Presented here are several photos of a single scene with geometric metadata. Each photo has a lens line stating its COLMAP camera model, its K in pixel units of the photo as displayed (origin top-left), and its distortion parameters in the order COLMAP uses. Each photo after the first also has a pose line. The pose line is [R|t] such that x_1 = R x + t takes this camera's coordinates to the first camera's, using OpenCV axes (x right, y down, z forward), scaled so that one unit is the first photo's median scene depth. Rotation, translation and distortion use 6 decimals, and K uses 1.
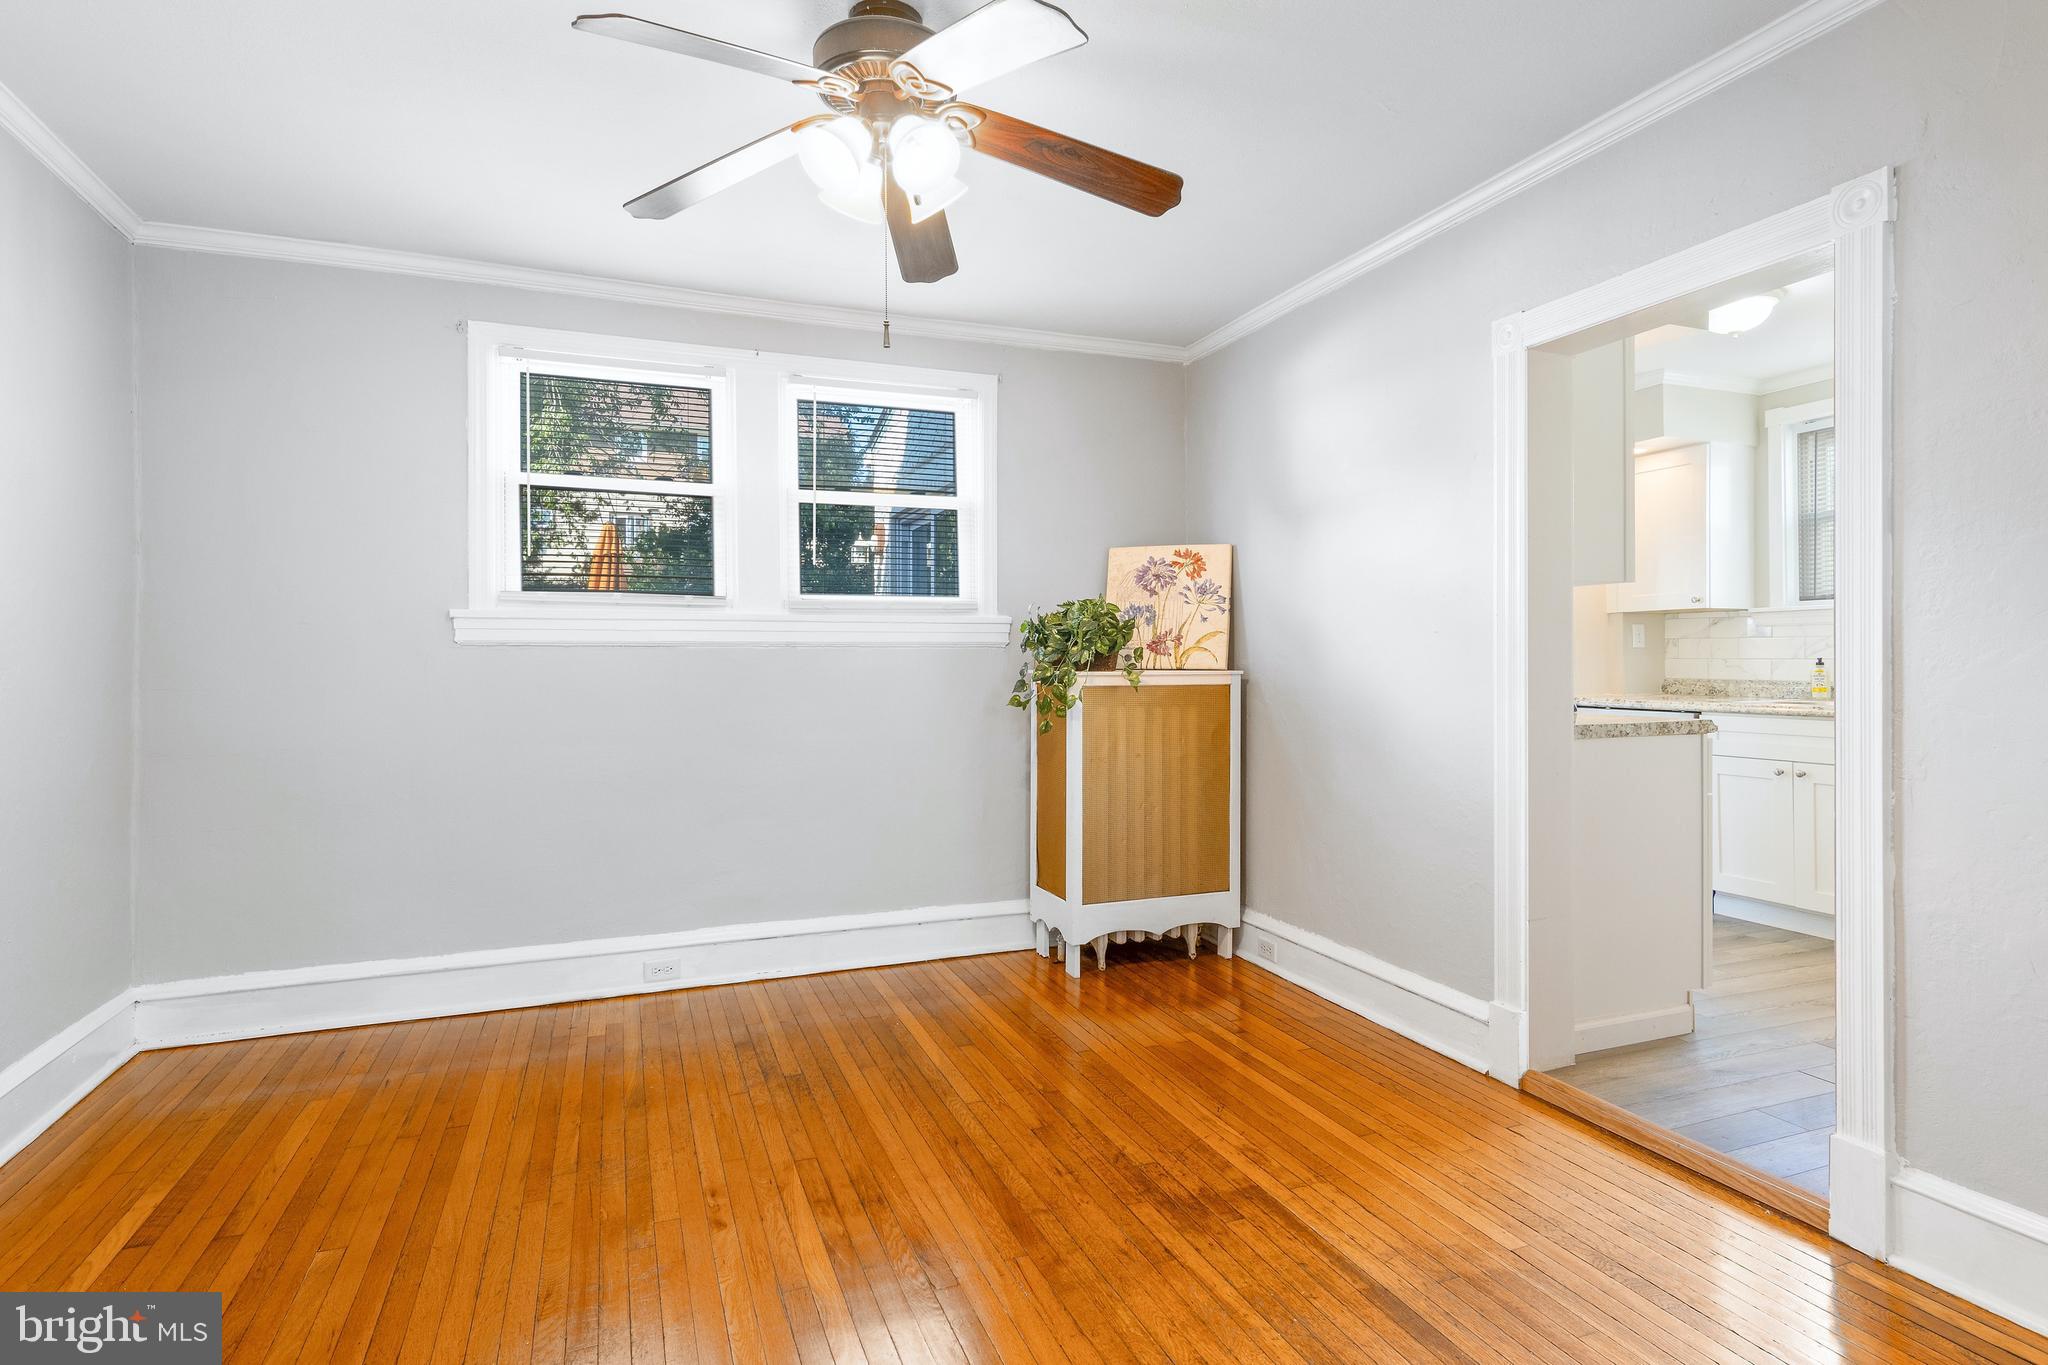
lens RADIAL K [[1047.0, 0, 1029.5], [0, 1047.0, 666.8], [0, 0, 1]] dist [0.003918, 0.000358]
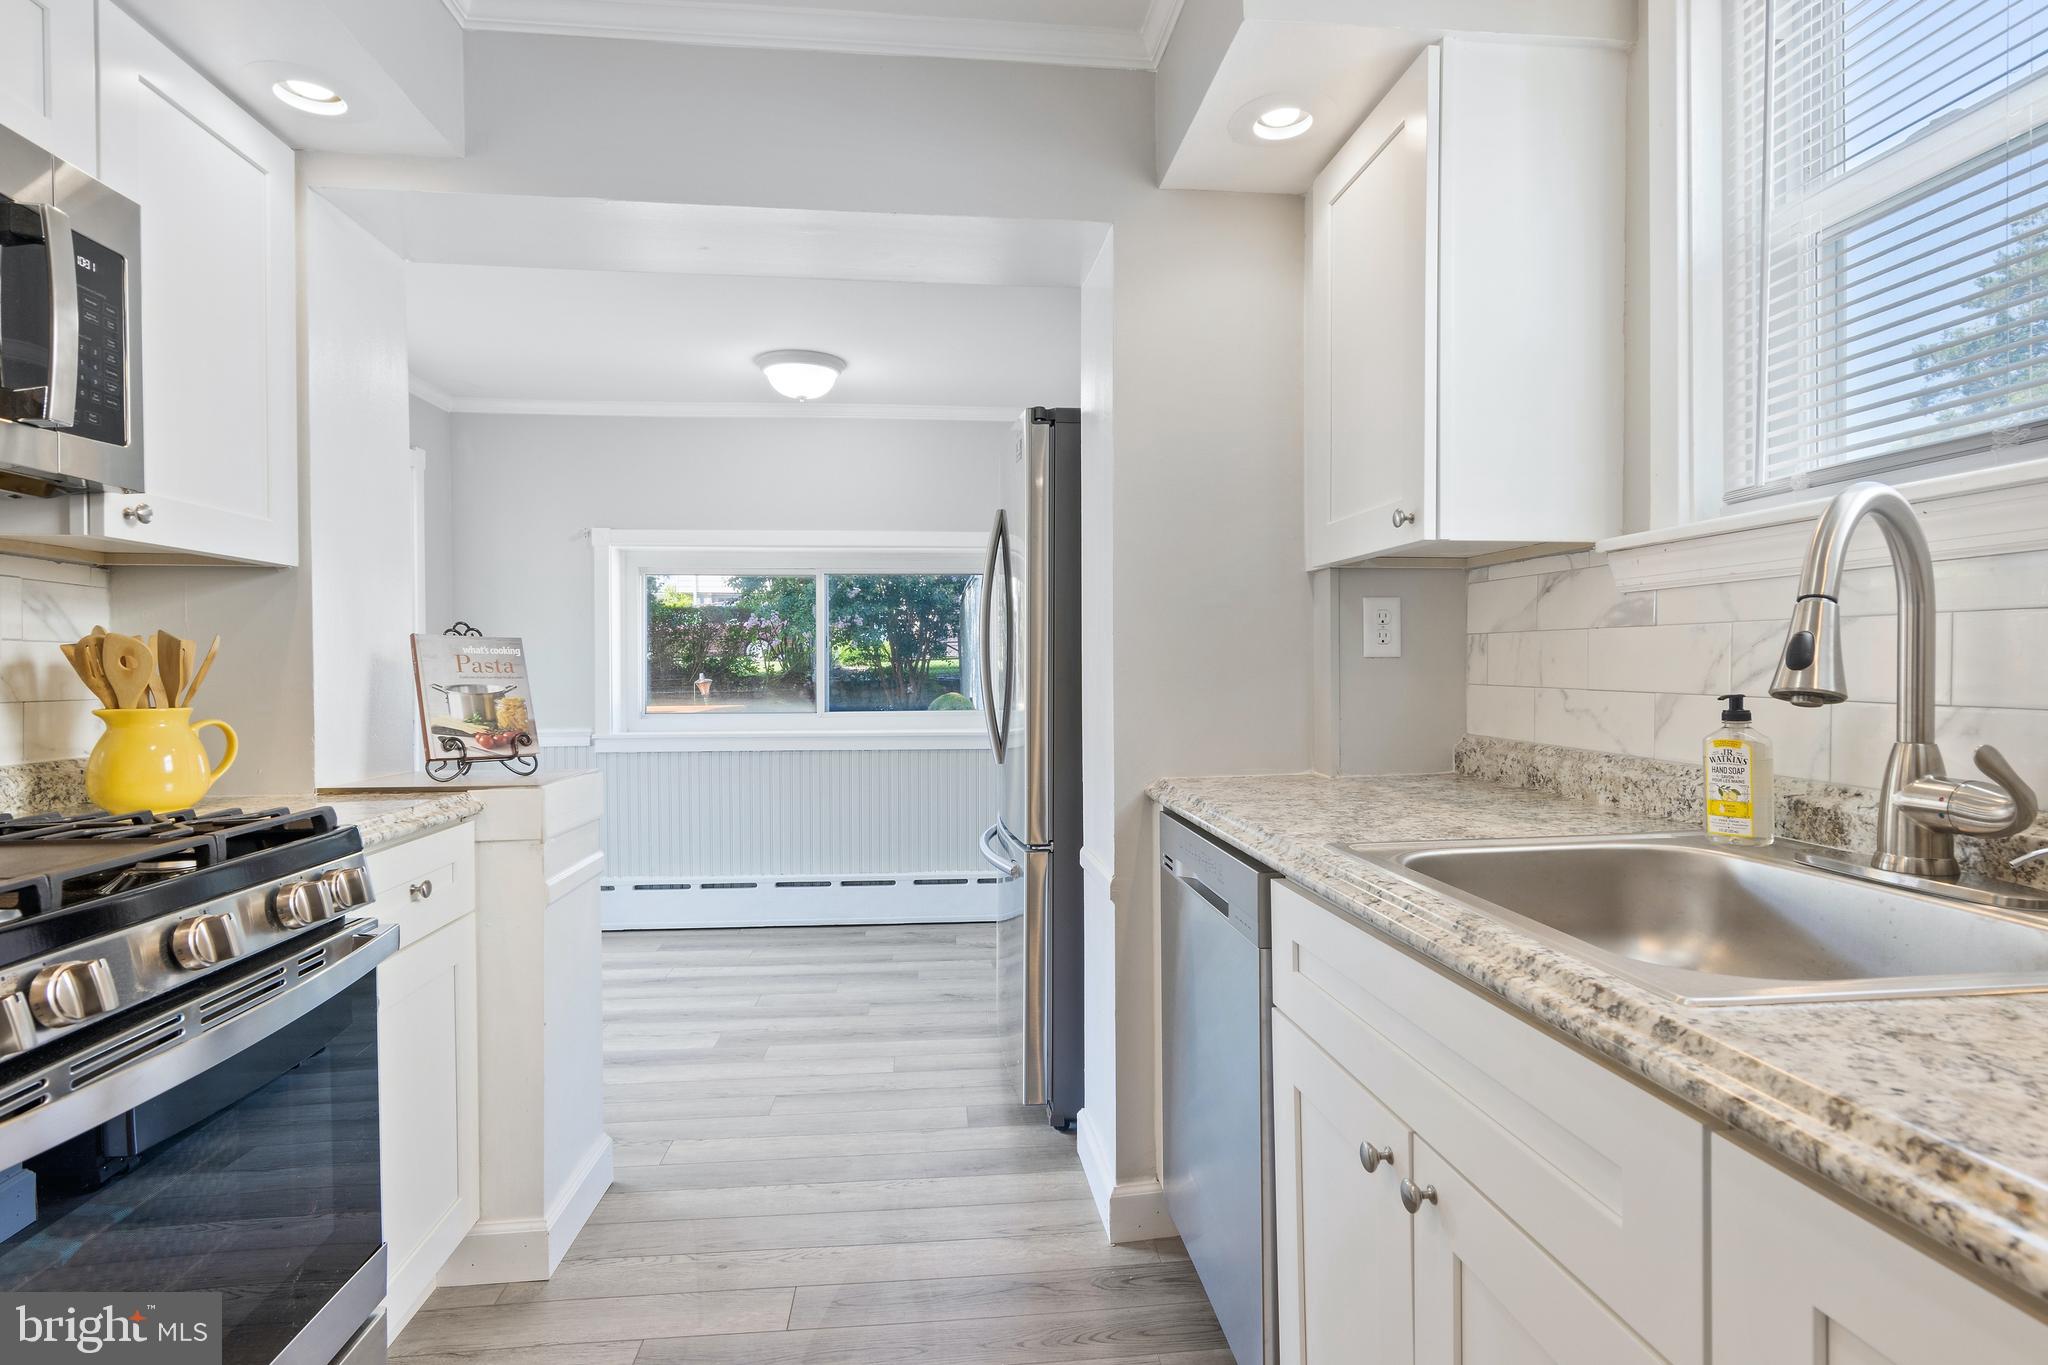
lens RADIAL K [[1044.8, 0, 1024.0], [0, 1044.8, 682.5], [0, 0, 1]] dist [0.003138, -0.001335]
pose [[0.963280, 0.002984, -0.268482, 0.595937], [0.000246, 0.999928, 0.011997, -0.014222], [0.268499, -0.011623, 0.963210, 0.627025]]
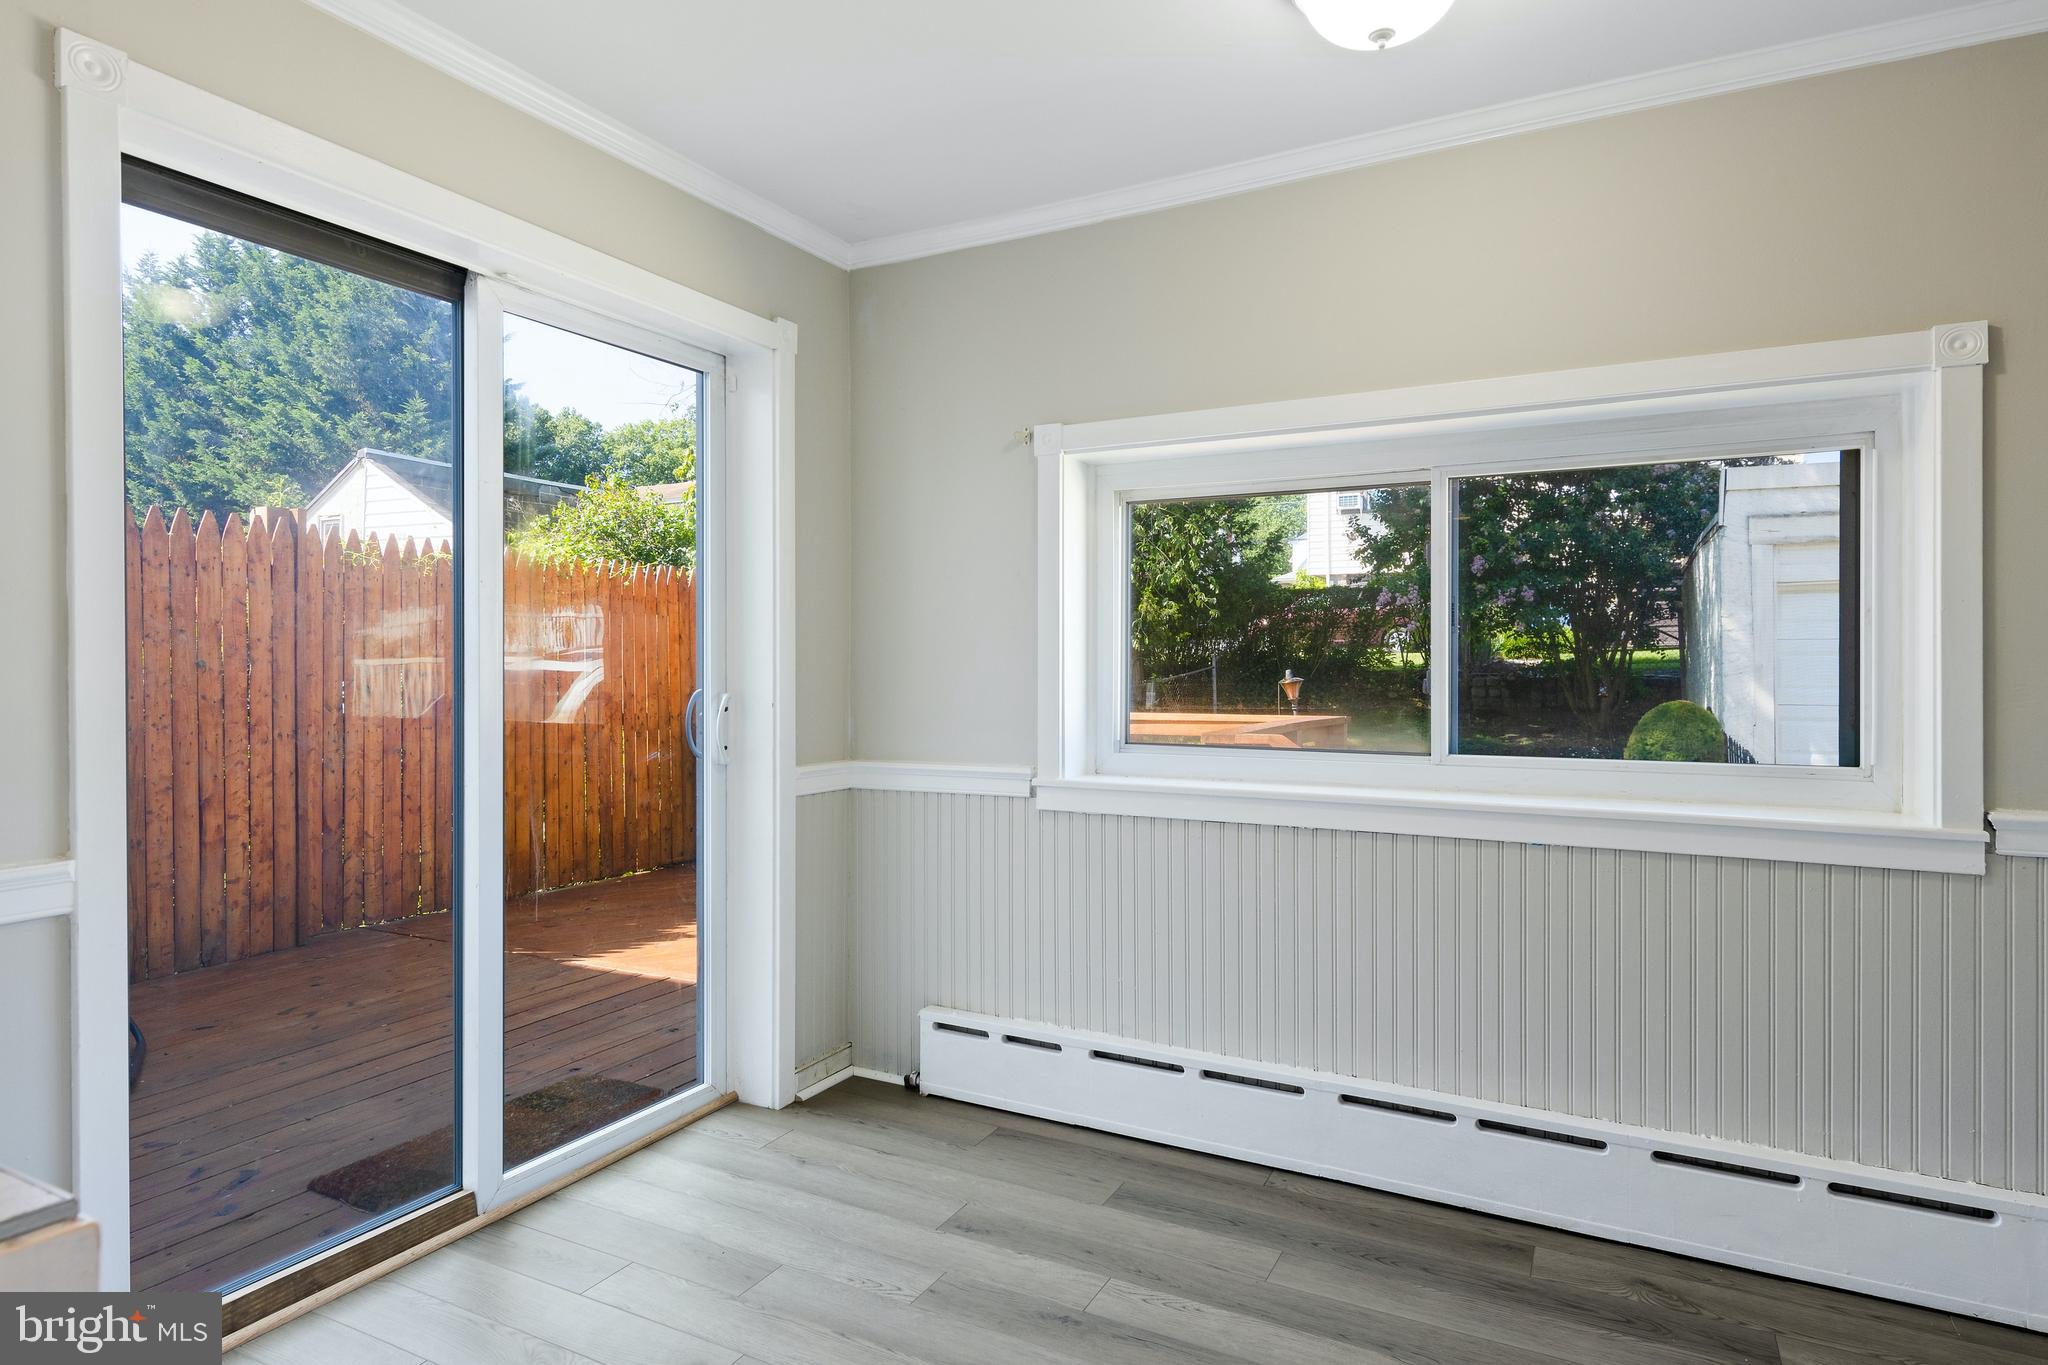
lens RADIAL K [[1149.9, 0, 1022.0], [0, 1149.9, 668.1], [0, 0, 1]] dist [-0.002010, 0.000642]
pose [[0.664697, 0.005636, -0.747091, 0.414150], [-0.002224, 0.999982, 0.005565, -0.017855], [0.747109, -0.002038, 0.664698, 1.030392]]
